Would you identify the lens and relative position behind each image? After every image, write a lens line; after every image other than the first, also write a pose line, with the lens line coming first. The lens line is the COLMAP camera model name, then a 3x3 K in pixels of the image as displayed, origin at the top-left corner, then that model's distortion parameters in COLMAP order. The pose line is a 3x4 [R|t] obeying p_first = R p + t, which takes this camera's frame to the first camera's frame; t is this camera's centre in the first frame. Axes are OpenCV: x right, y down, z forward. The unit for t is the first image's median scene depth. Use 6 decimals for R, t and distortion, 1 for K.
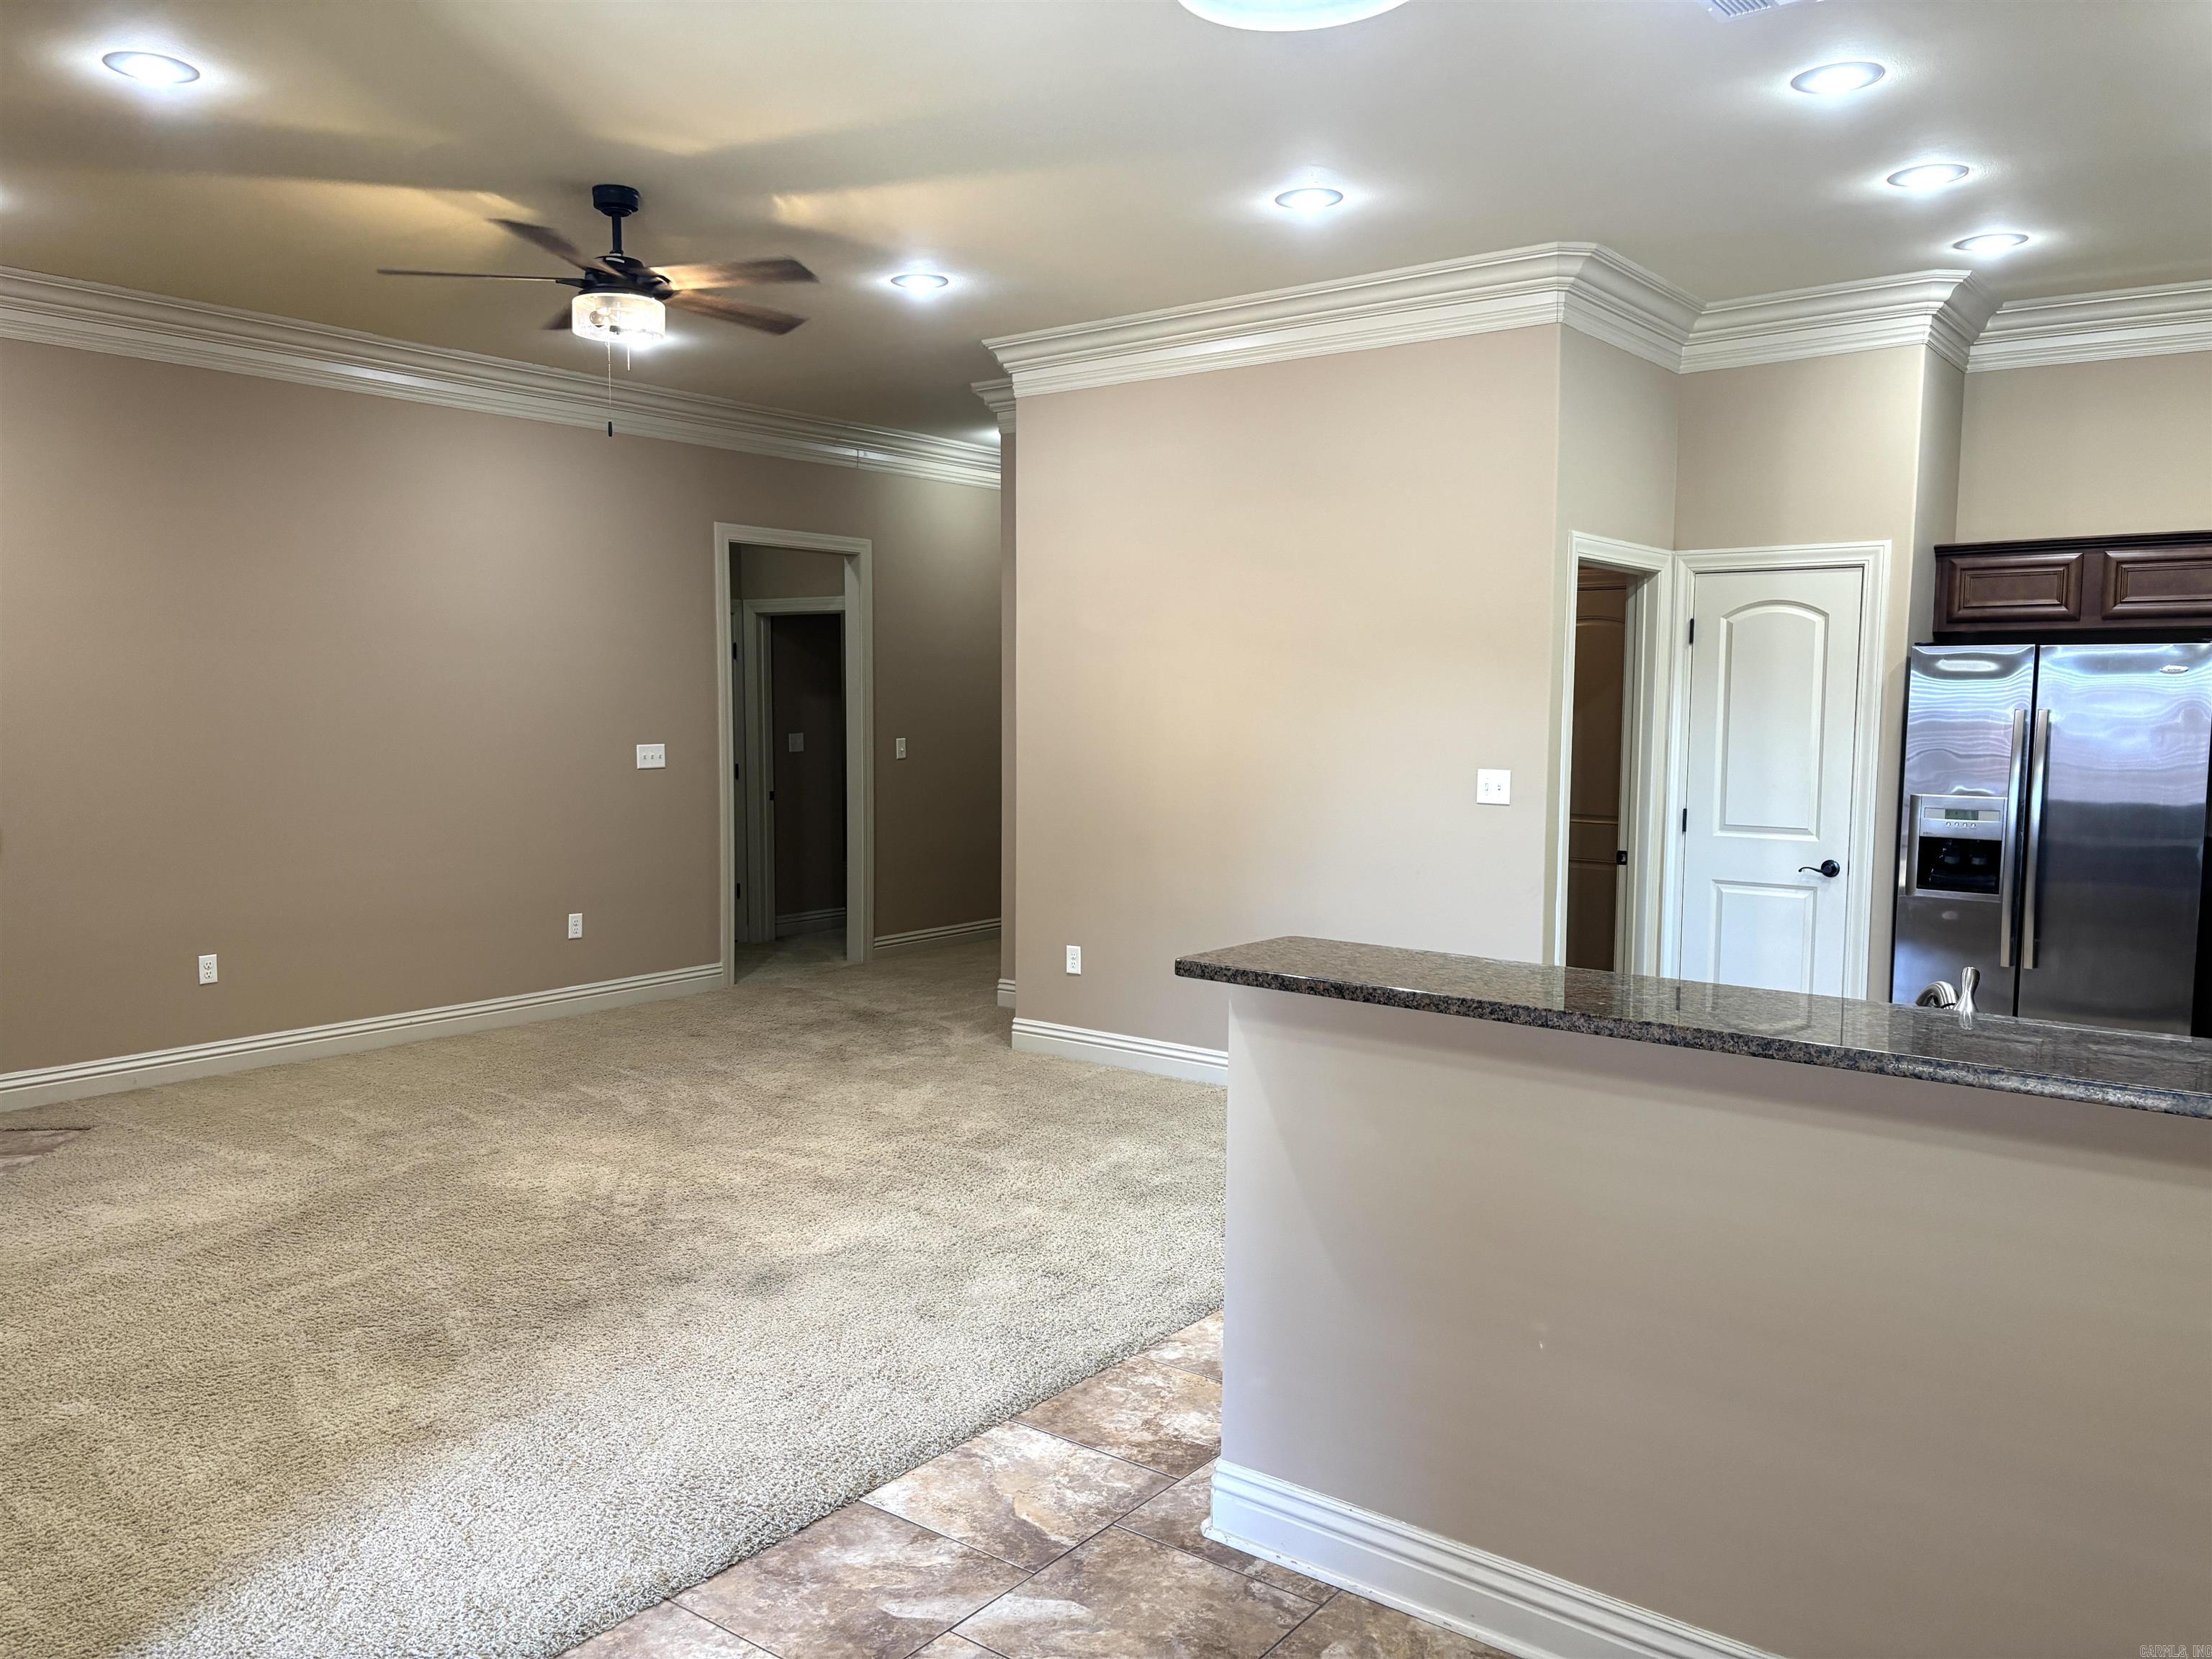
lens RADIAL K [[1660.0, 0, 1098.2], [0, 1660.0, 841.9], [0, 0, 1]] dist [0.070379, -0.075334]
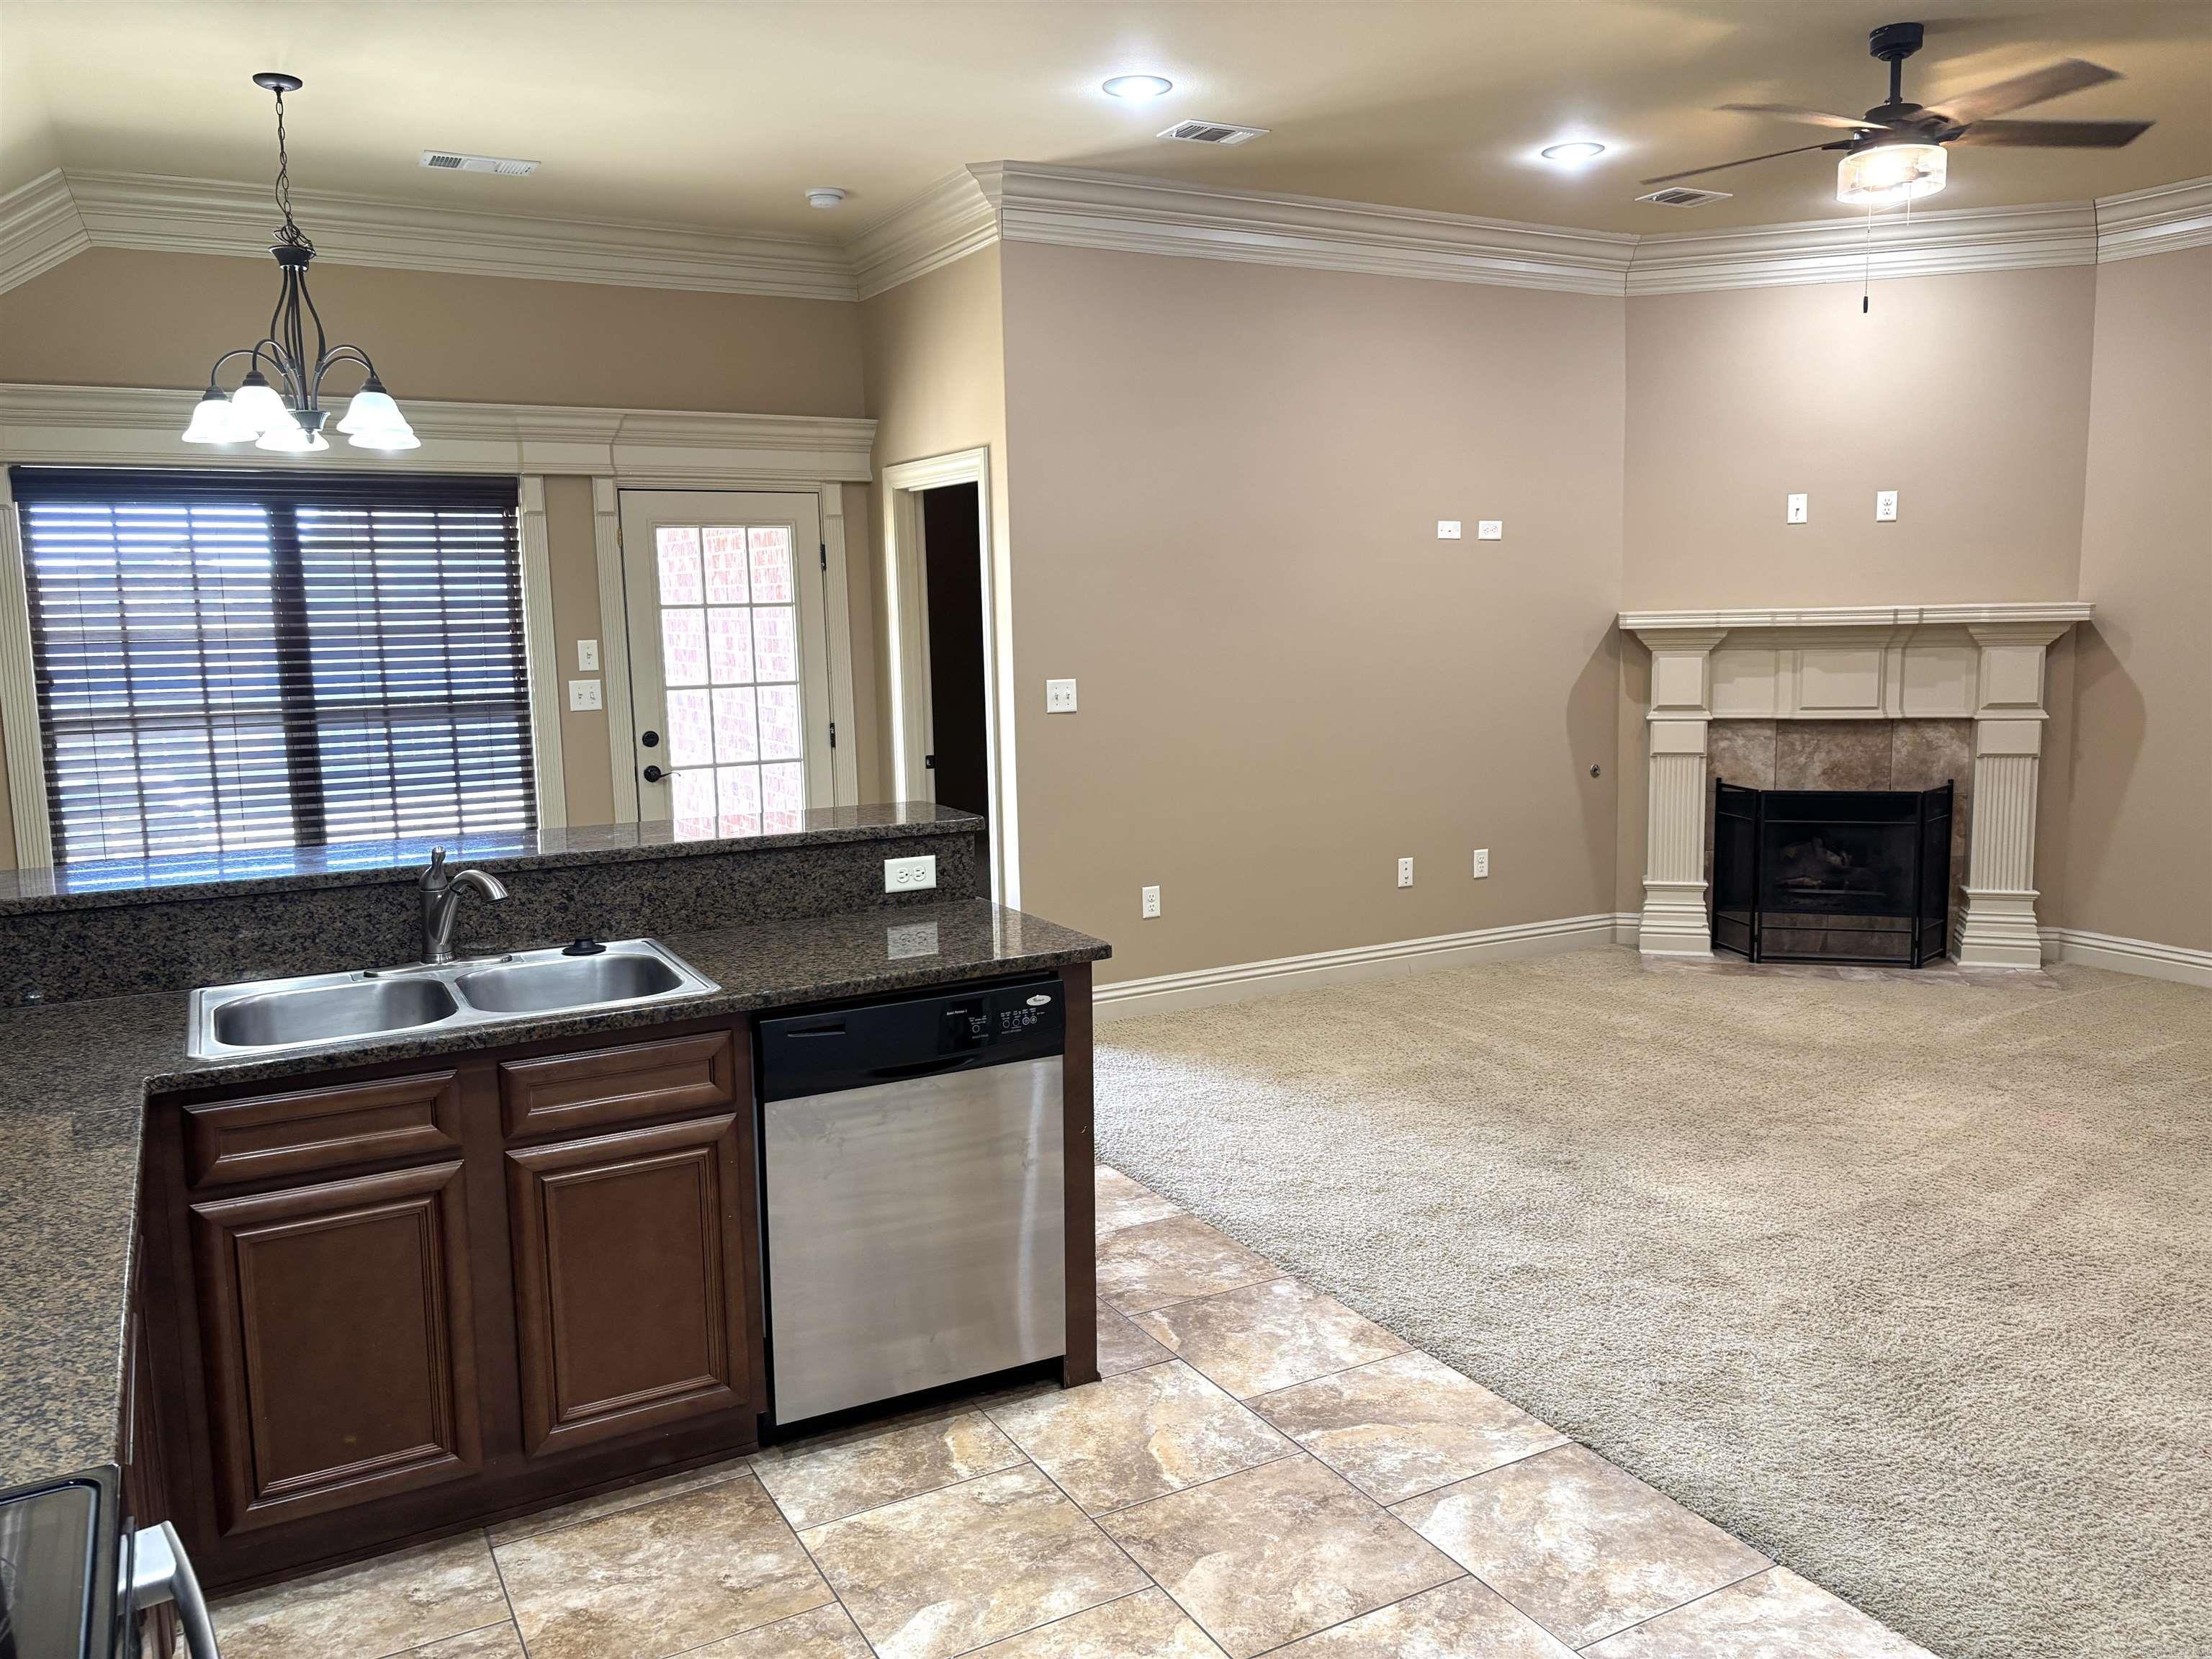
lens RADIAL K [[1690.2, 0, 1106.0], [0, 1690.2, 829.5], [0, 0, 1]] dist [0.022702, 0.069640]
pose [[-0.400096, 0.128692, -0.907393, 0.680142], [-0.062003, 0.984023, 0.166899, -0.081255], [0.914374, 0.123036, -0.385724, 0.906125]]
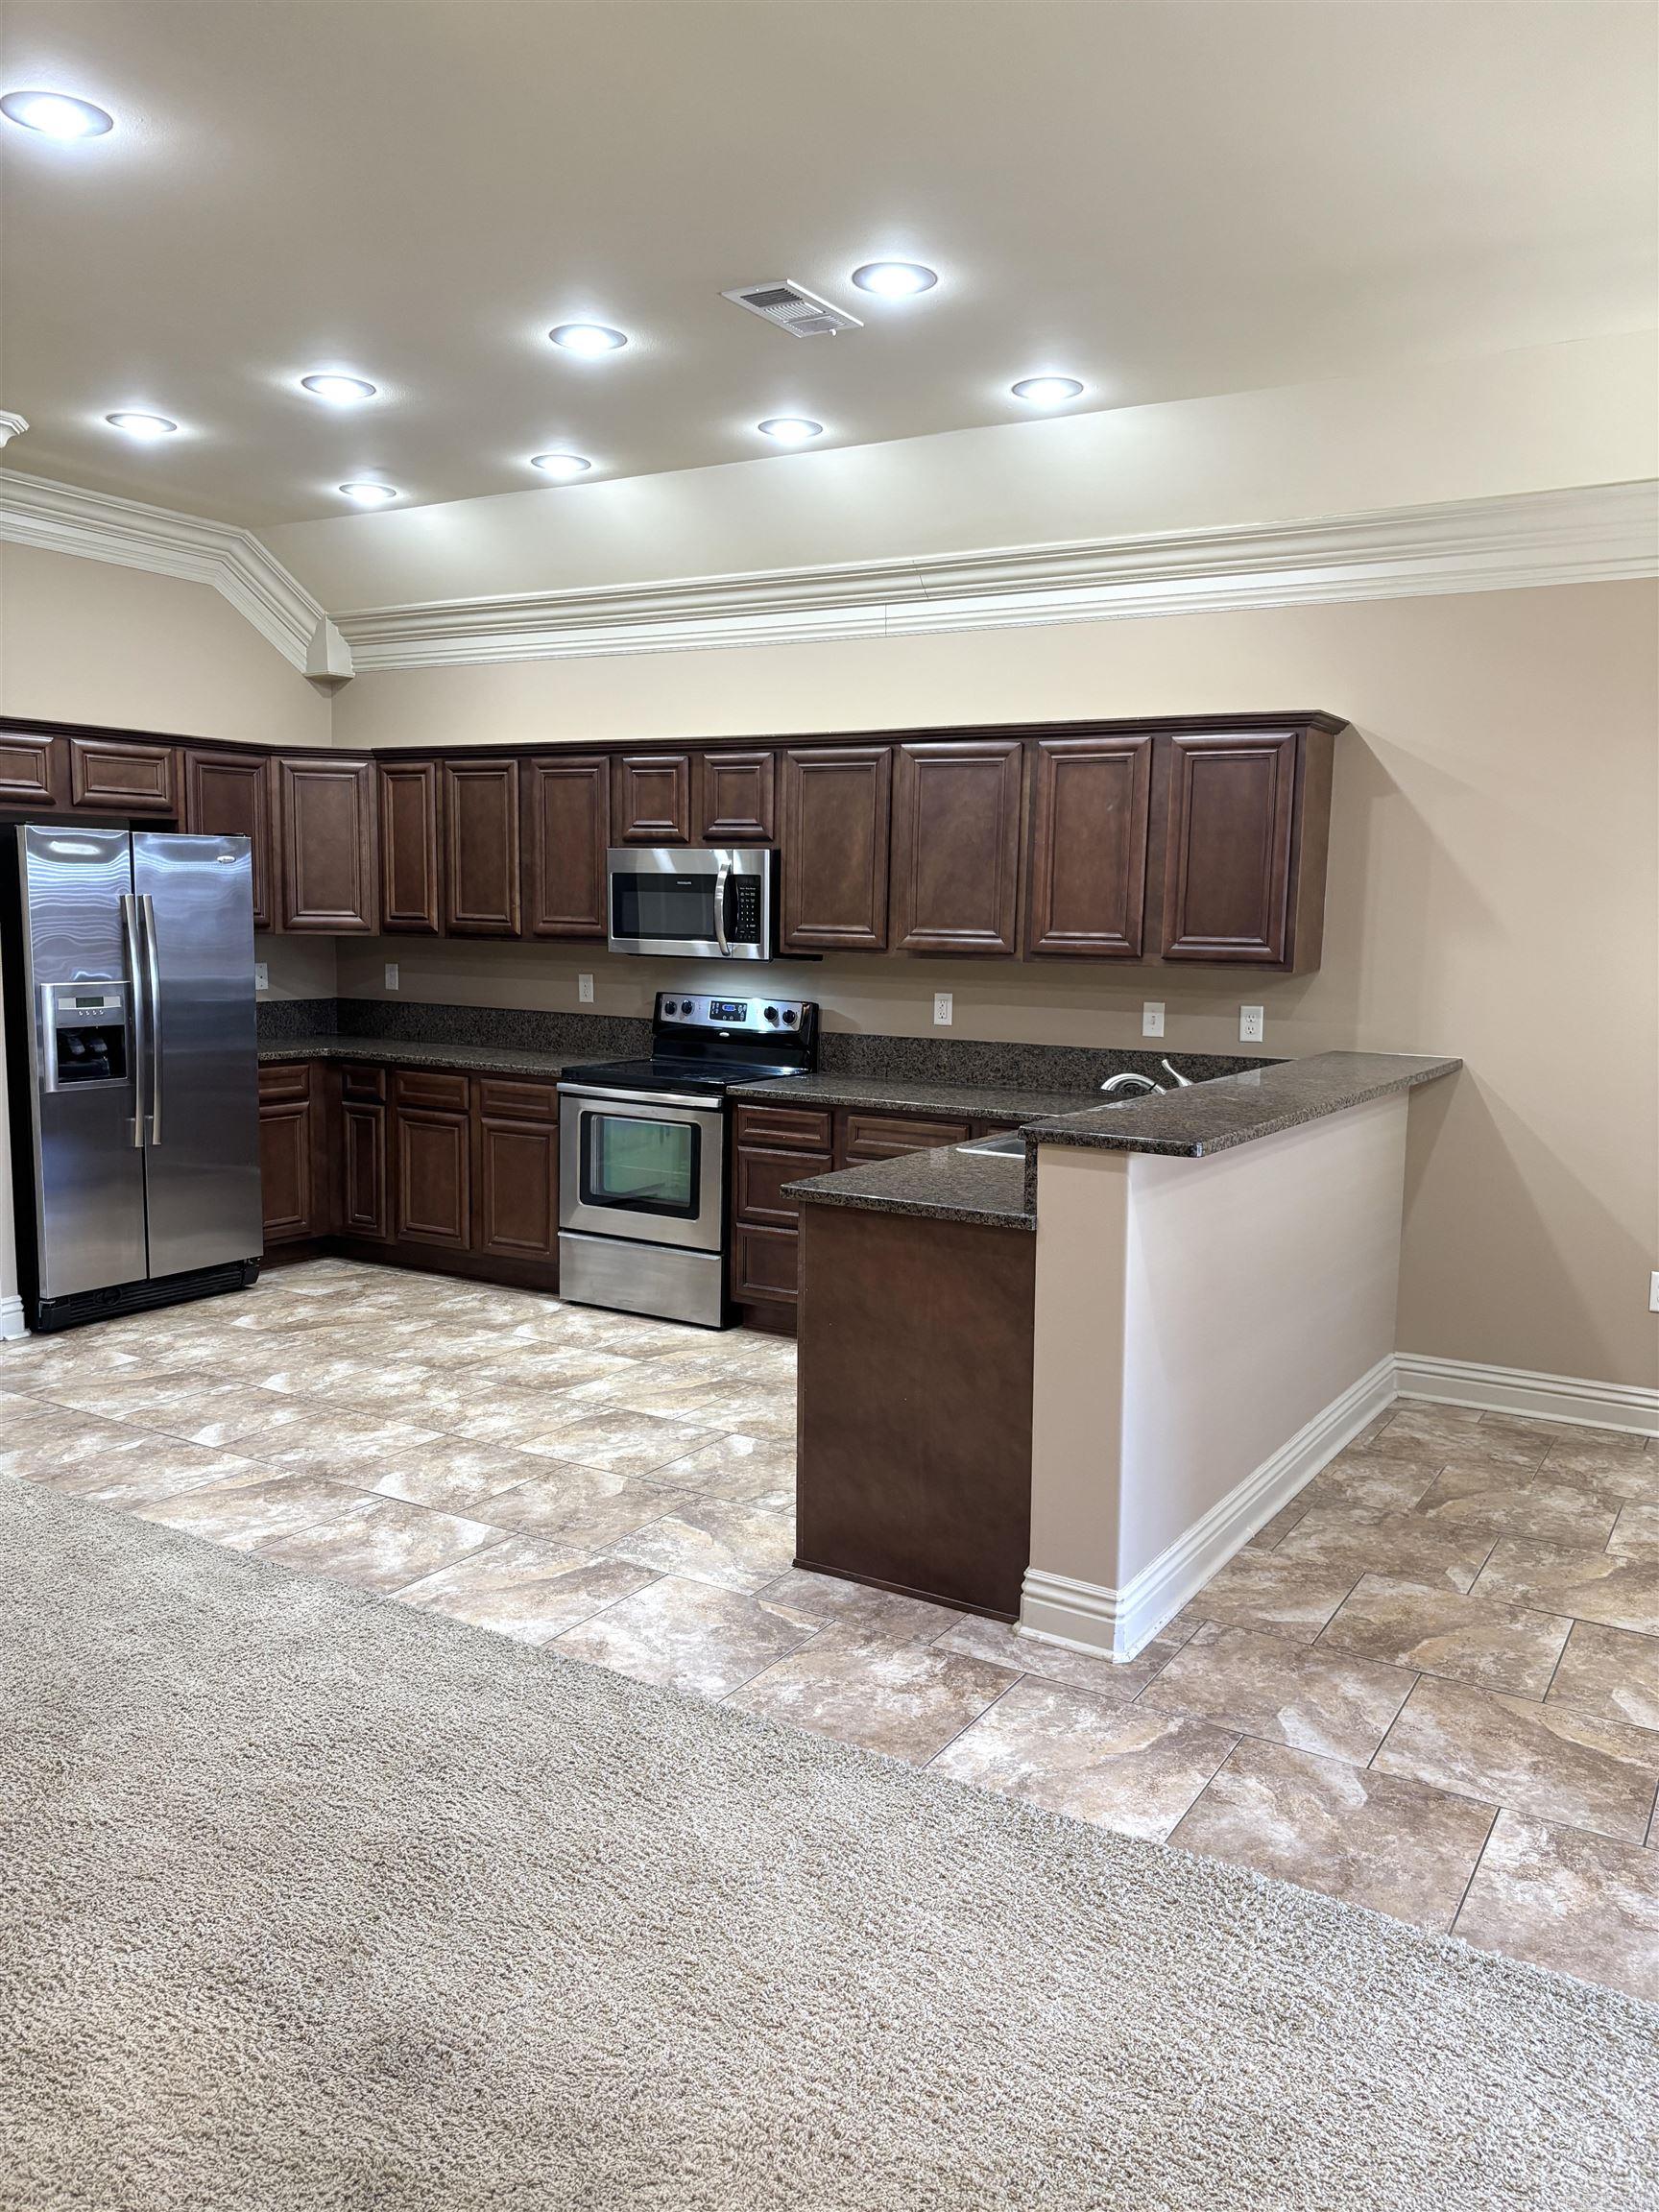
lens RADIAL K [[1660.2, 0, 839.2], [0, 1660.2, 1109.8], [0, 0, 1]] dist [0.032101, -0.007313]
pose [[-0.108897, -0.133774, 0.985011, -0.542635], [0.070086, 0.987404, 0.141847, -0.066449], [-0.991579, 0.084482, -0.098150, 0.720099]]
